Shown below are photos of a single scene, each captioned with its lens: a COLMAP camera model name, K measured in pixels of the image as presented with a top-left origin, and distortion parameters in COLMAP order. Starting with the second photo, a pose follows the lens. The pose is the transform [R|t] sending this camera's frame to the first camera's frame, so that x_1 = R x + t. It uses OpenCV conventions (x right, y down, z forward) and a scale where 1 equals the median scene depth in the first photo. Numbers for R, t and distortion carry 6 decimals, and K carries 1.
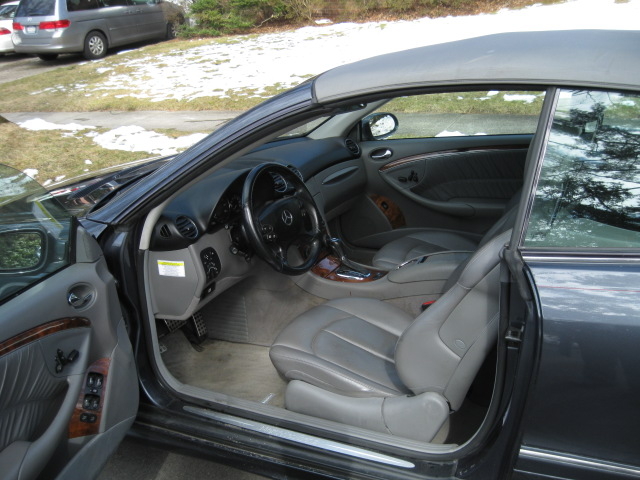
lens RADIAL K [[675.9, 0, 320.0], [0, 675.9, 240.0], [0, 0, 1]] dist [-0.112521, -0.000132]
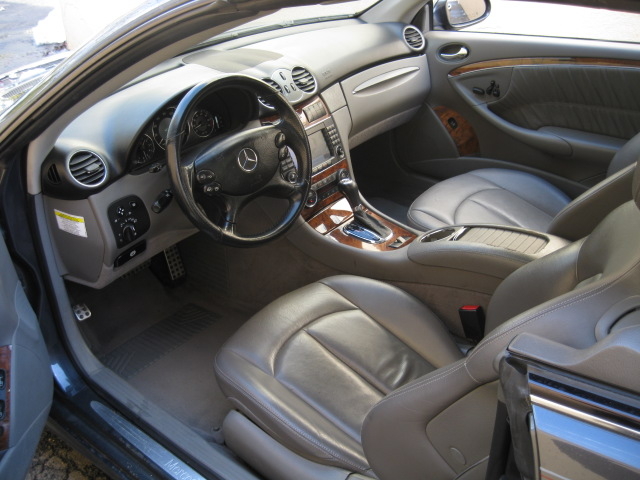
lens RADIAL K [[675.9, 0, 320.0], [0, 675.9, 240.0], [0, 0, 1]] dist [-0.112521, -0.000132]
pose [[0.972943, 0.131488, -0.189983, 0.142362], [-0.087149, 0.970384, 0.225300, -0.102116], [0.213981, -0.202647, 0.955587, 0.321789]]
